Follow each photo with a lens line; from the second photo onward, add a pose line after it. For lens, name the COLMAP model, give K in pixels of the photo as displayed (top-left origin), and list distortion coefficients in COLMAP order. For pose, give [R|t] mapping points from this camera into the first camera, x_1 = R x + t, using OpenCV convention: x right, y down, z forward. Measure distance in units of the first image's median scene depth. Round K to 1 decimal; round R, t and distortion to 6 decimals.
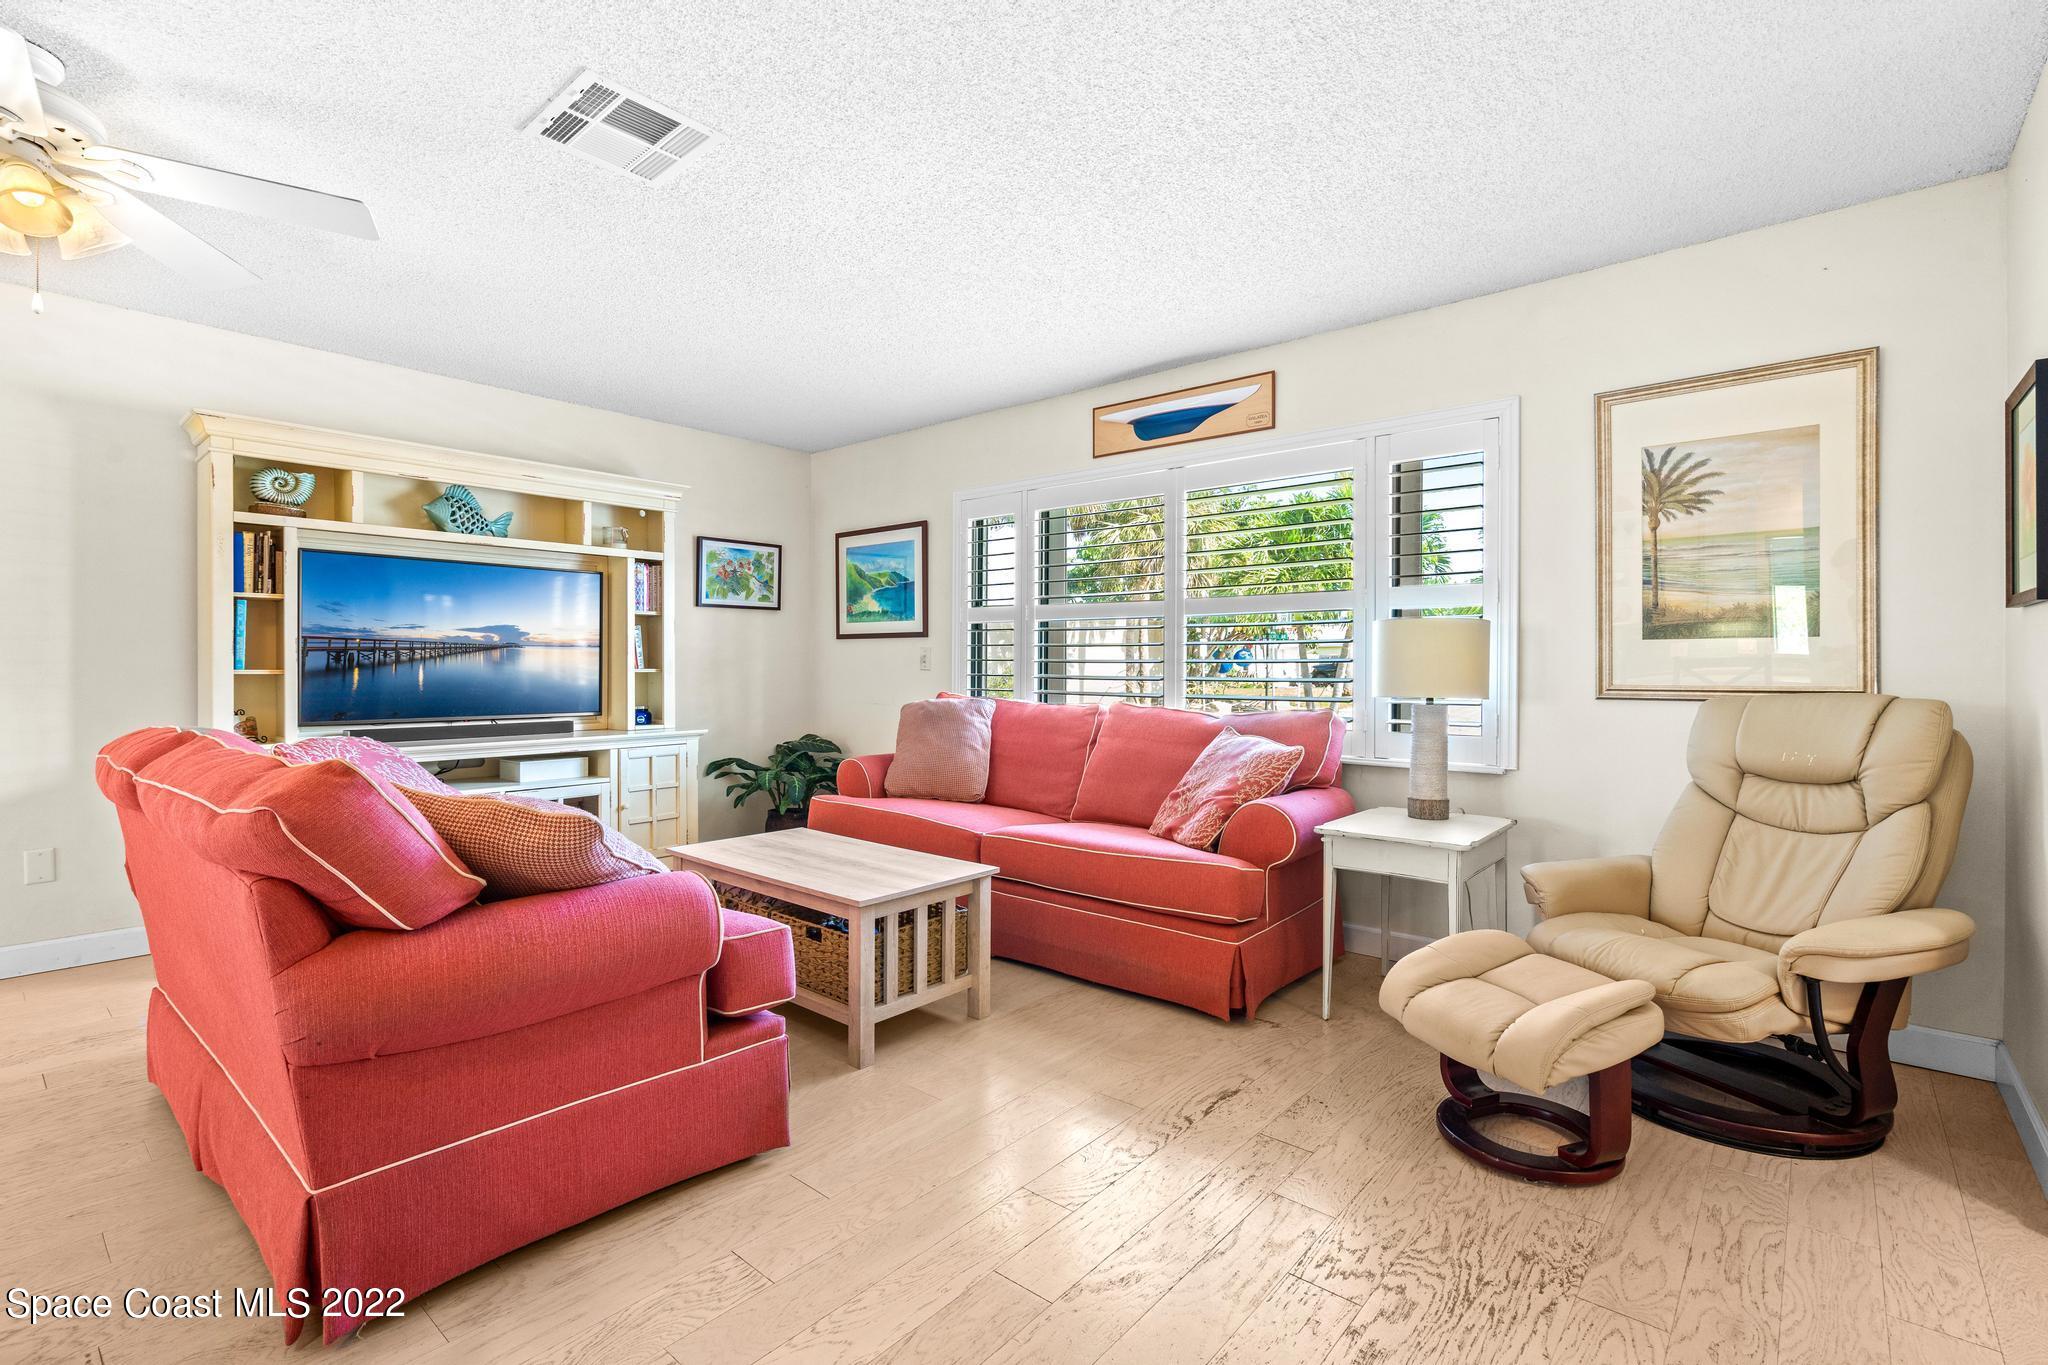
lens RADIAL K [[930.6, 0, 1026.4], [0, 930.6, 669.9], [0, 0, 1]] dist [-0.005215, 0.000416]
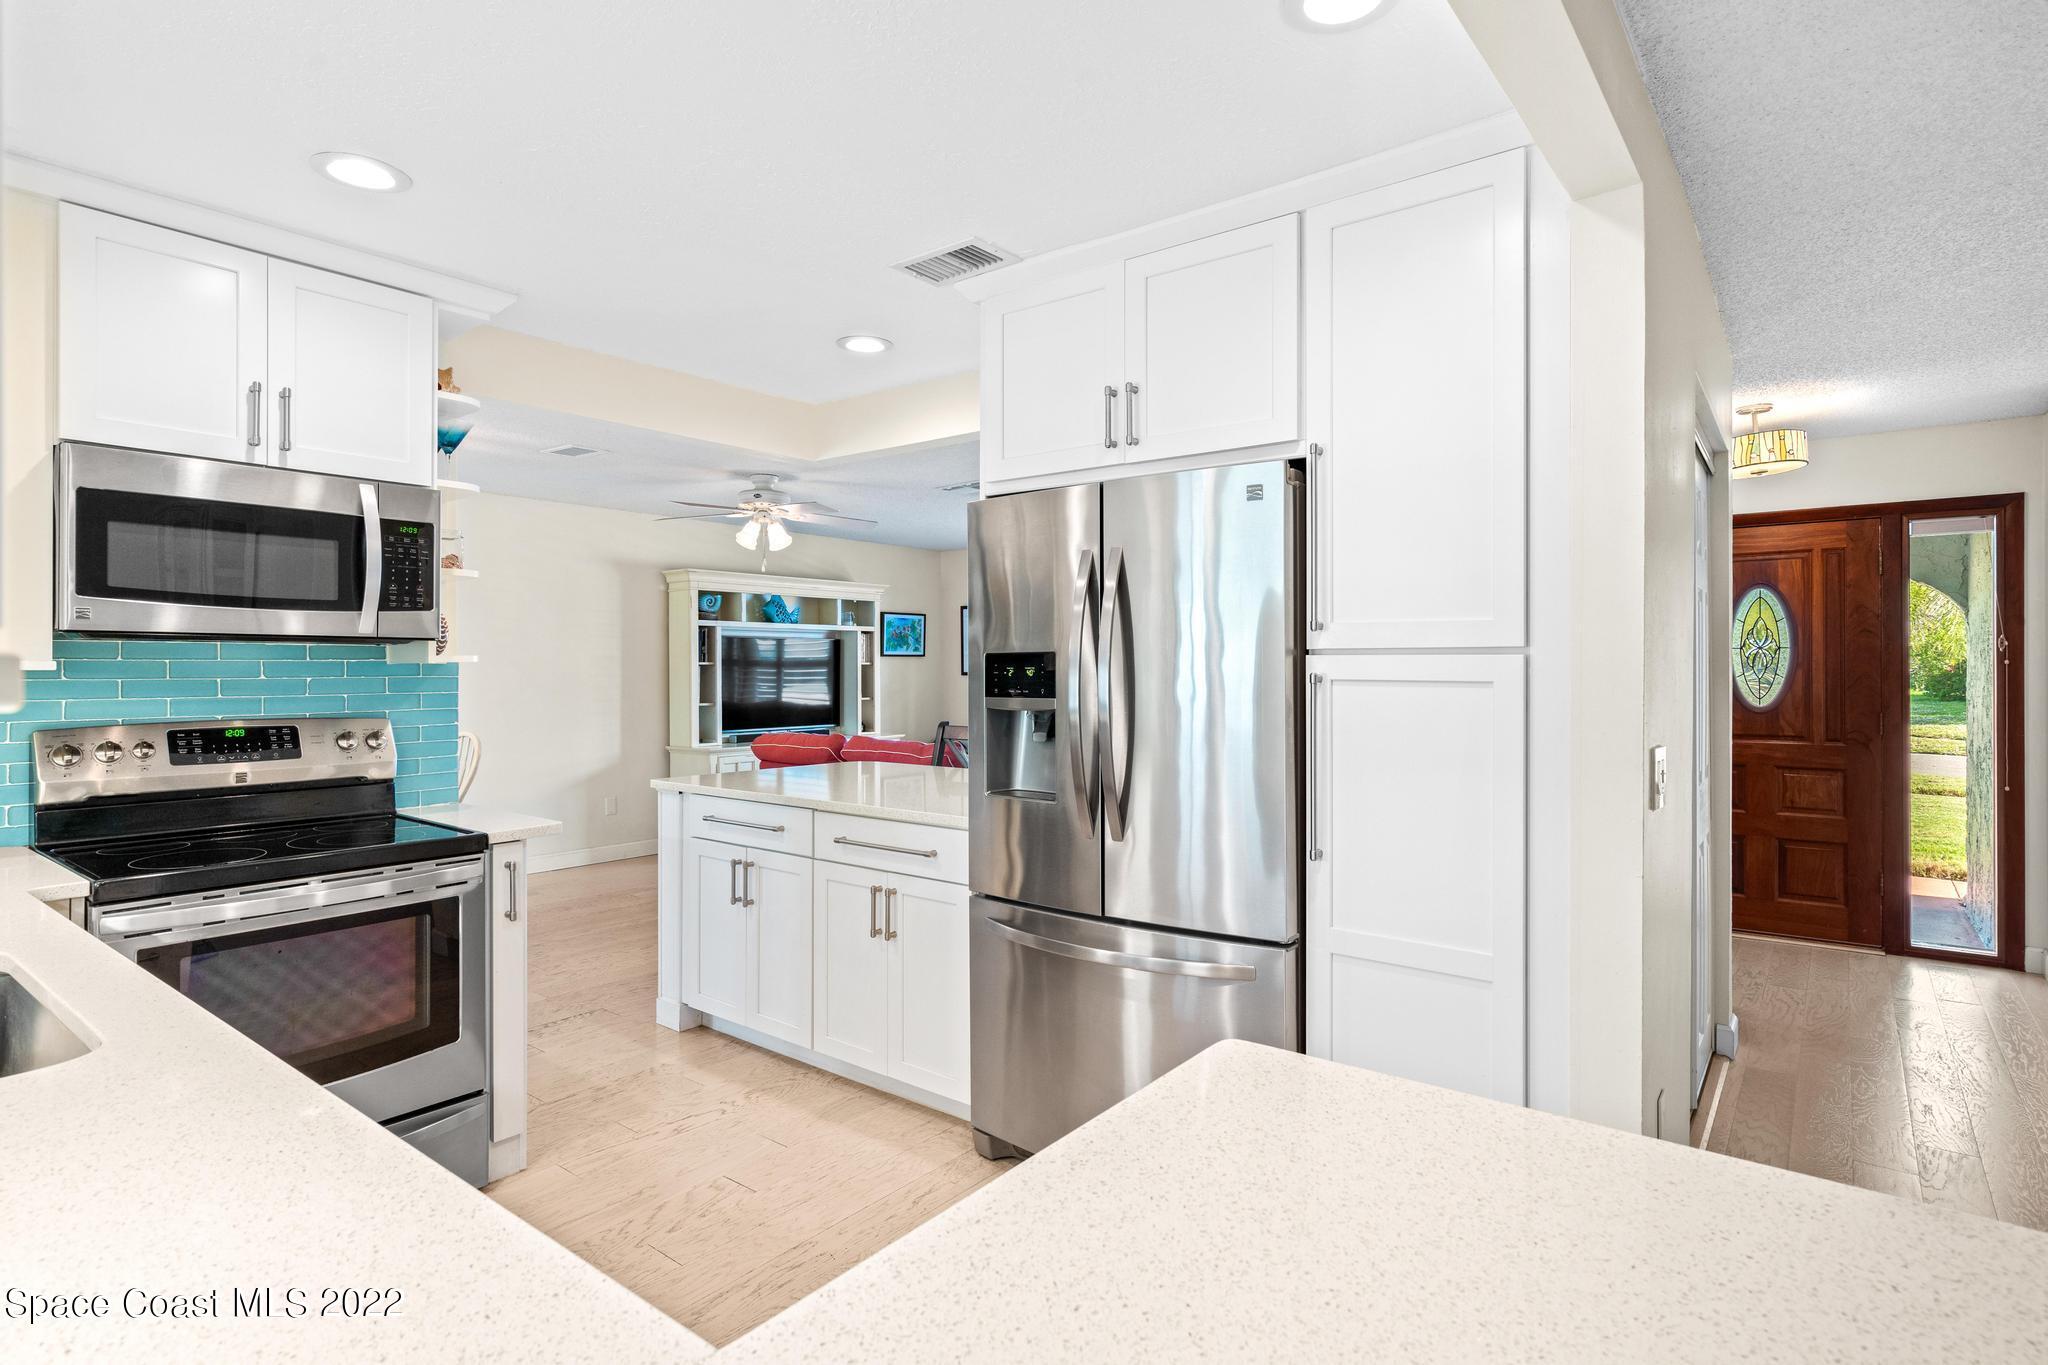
lens RADIAL K [[1050.3, 0, 1033.8], [0, 1050.3, 670.4], [0, 0, 1]] dist [-0.000455, -0.000019]
pose [[0.998767, -0.021659, 0.044678, -0.195034], [0.022062, 0.999720, -0.008542, -0.026748], [-0.044481, 0.009517, 0.998965, -0.908190]]
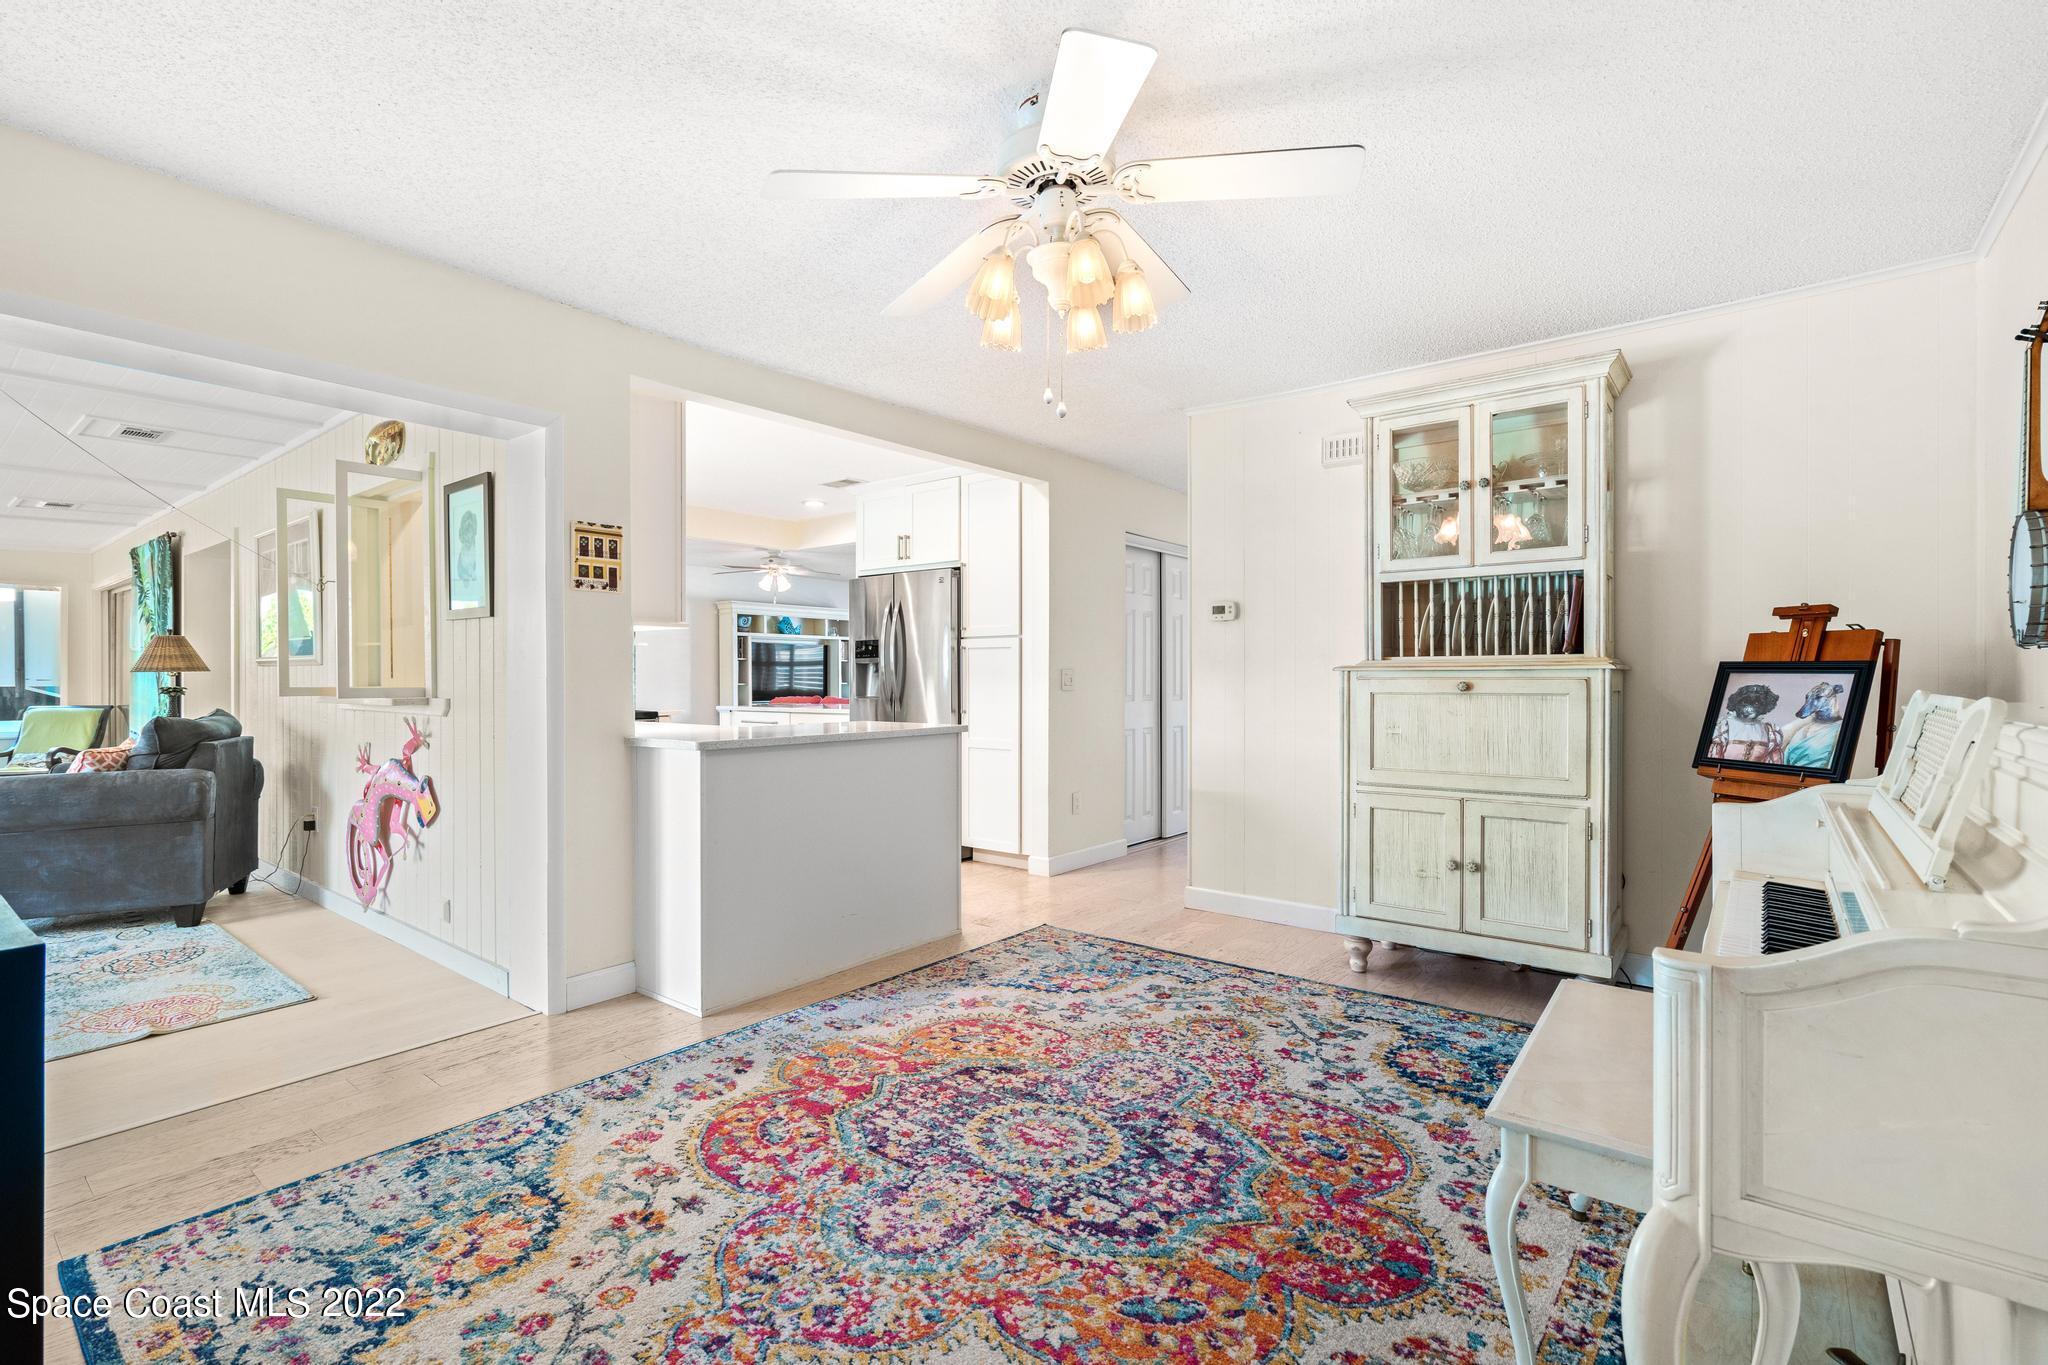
lens RADIAL K [[930.6, 0, 1011.9], [0, 930.6, 690.2], [0, 0, 1]] dist [-0.005215, 0.000416]
pose [[0.999484, -0.020165, 0.024996, -0.009550], [0.020204, 0.999795, -0.001330, 0.033634], [-0.024965, 0.001834, 0.999687, -1.621418]]
